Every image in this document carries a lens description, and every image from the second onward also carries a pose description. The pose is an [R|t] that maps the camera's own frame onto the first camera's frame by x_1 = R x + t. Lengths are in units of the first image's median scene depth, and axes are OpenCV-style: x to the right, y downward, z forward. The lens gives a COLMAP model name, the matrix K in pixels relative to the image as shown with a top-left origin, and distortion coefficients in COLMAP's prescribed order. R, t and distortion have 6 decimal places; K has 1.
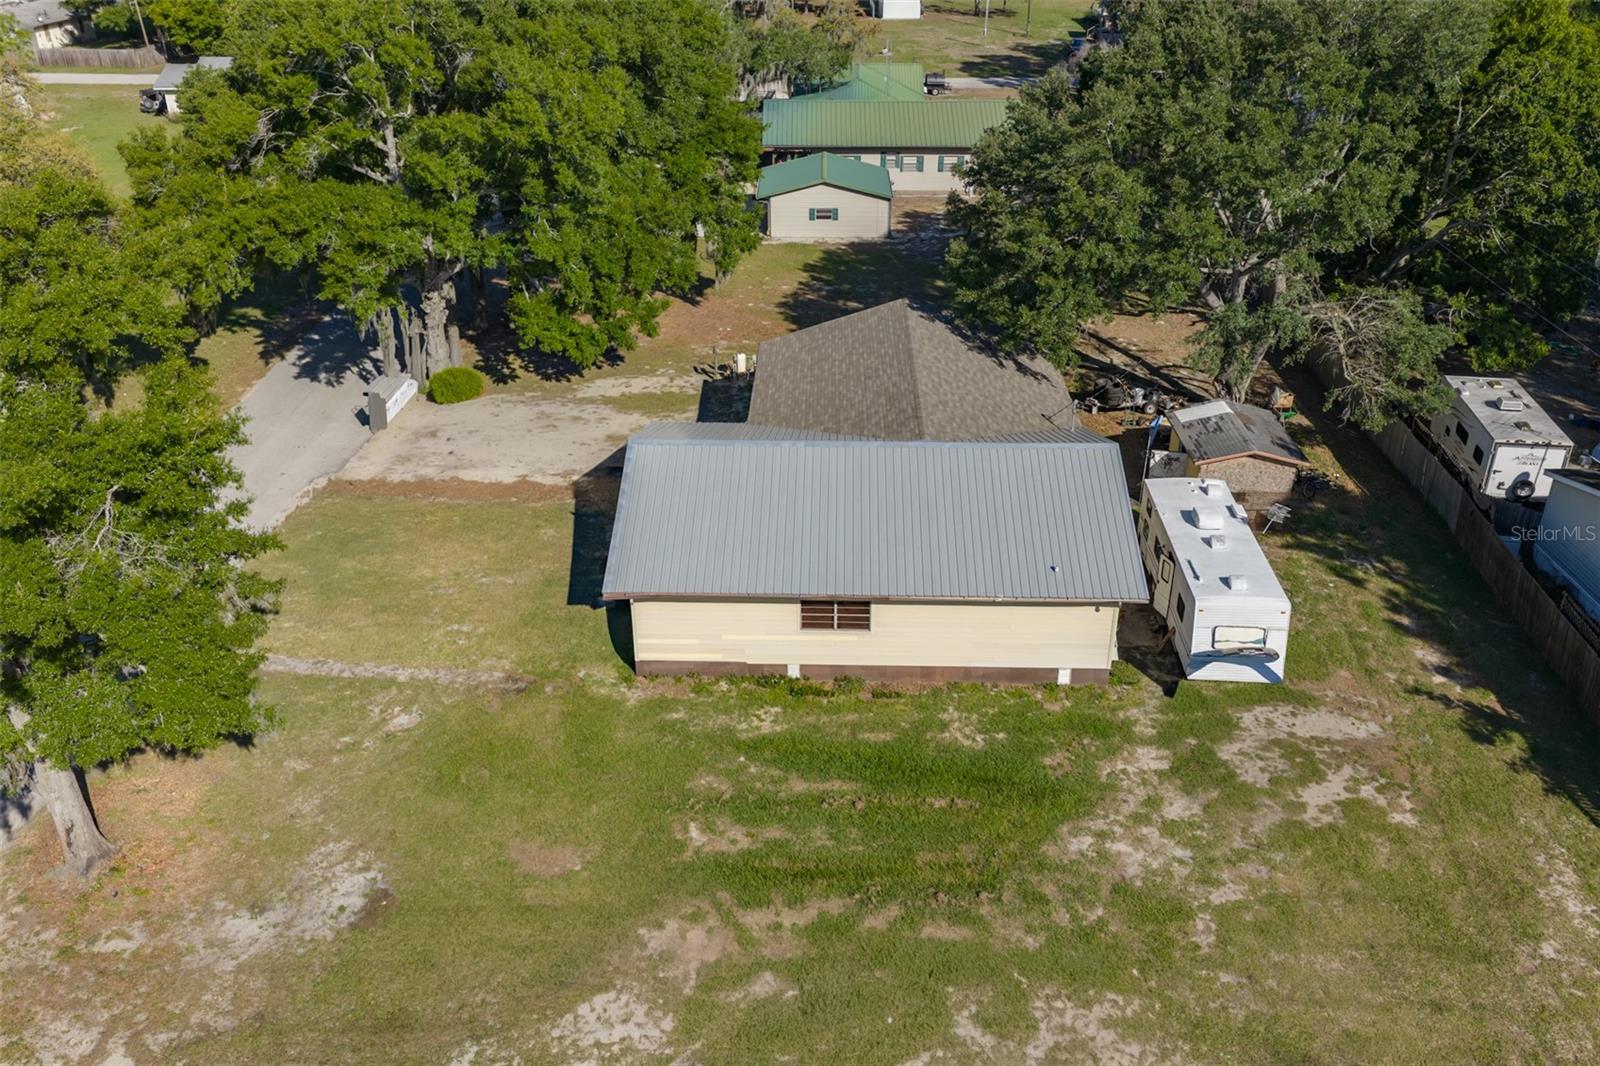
lens RADIAL K [[1325.4, 0, 802.4], [0, 1325.4, 534.4], [0, 0, 1]] dist [0.024394, -0.040488]
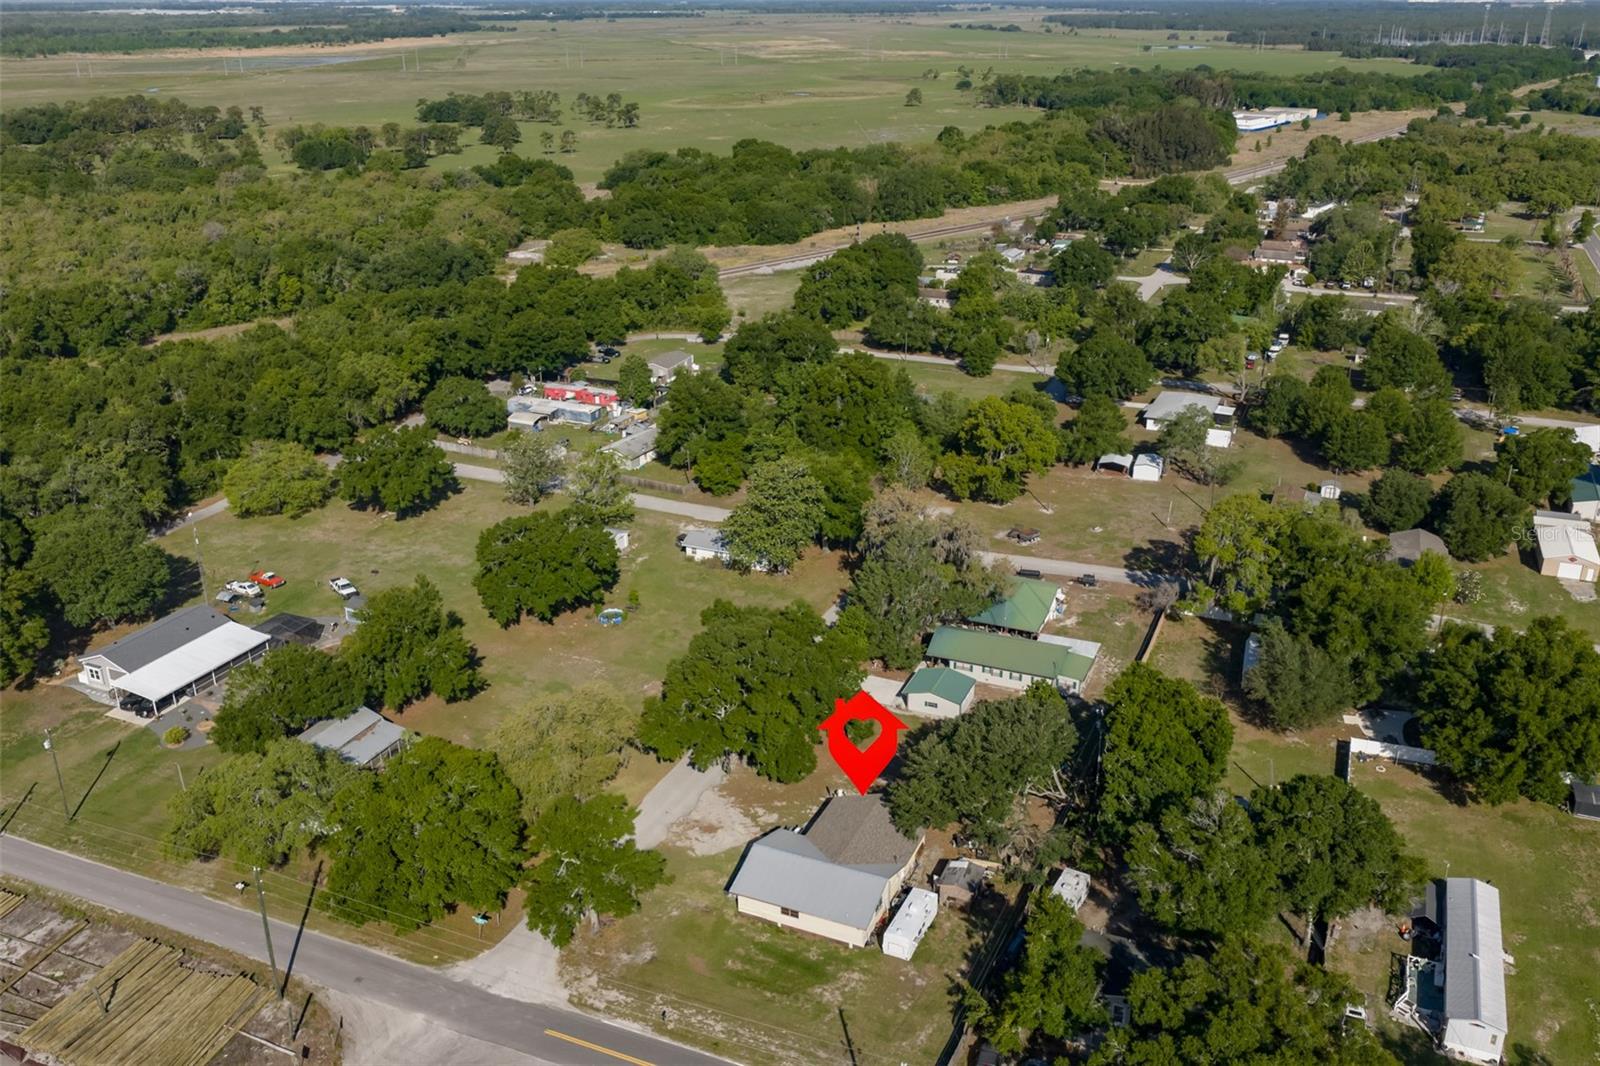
lens RADIAL K [[1325.4, 0, 802.4], [0, 1325.4, 534.4], [0, 0, 1]] dist [0.024394, -0.040488]
pose [[0.923688, 0.140160, -0.356588, 1.159674], [-0.175203, 0.982196, -0.067778, -0.684134], [0.340740, 0.125081, 0.931800, -2.381218]]
